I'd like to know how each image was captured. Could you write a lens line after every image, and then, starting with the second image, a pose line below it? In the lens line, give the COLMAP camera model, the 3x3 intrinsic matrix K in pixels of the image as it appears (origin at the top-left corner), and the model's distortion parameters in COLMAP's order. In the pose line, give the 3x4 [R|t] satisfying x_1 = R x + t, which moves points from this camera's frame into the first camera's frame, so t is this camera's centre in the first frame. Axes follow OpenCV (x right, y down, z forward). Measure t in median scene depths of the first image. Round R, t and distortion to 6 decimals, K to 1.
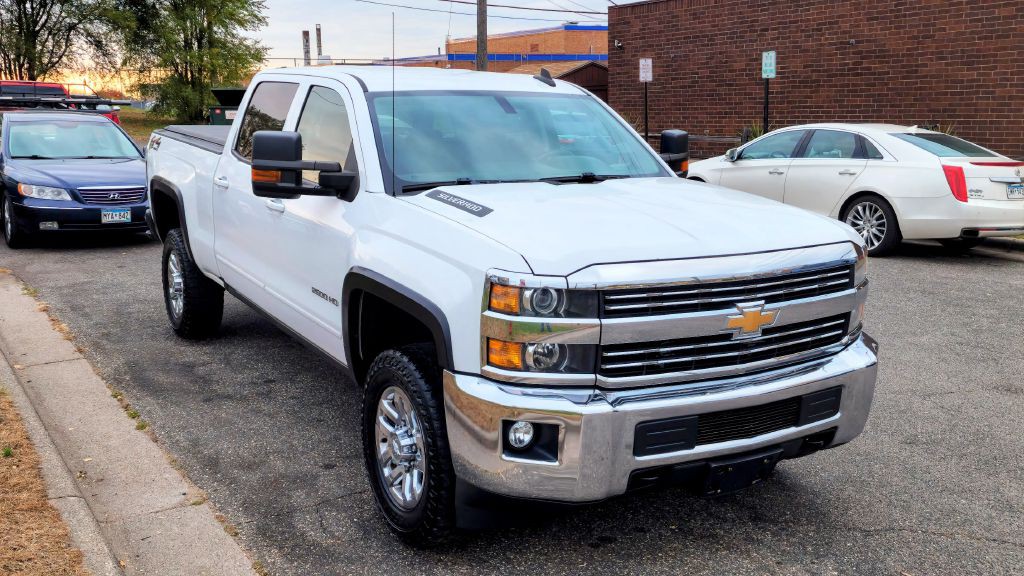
lens RADIAL K [[1007.9, 0, 512.0], [0, 1007.9, 288.0], [0, 0, 1]] dist [0.142453, -0.196972]
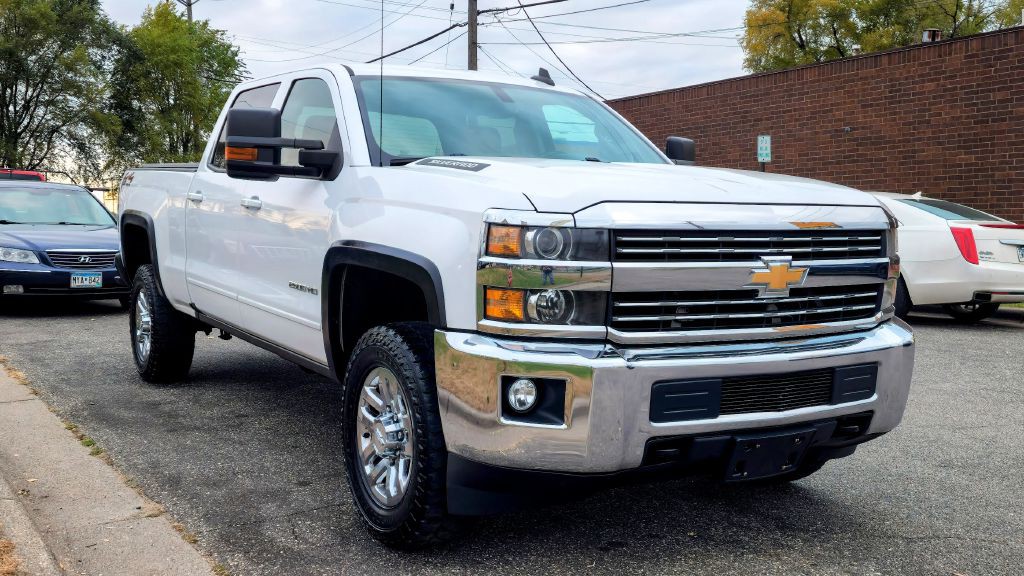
lens RADIAL K [[1031.4, 0, 519.1], [0, 1031.4, 301.4], [0, 0, 1]] dist [0.137965, -0.183225]
pose [[0.999855, 0.001040, 0.016996, -0.007199], [0.000746, 0.994498, -0.104748, 0.121472], [-0.017012, 0.104746, 0.994354, 0.074996]]
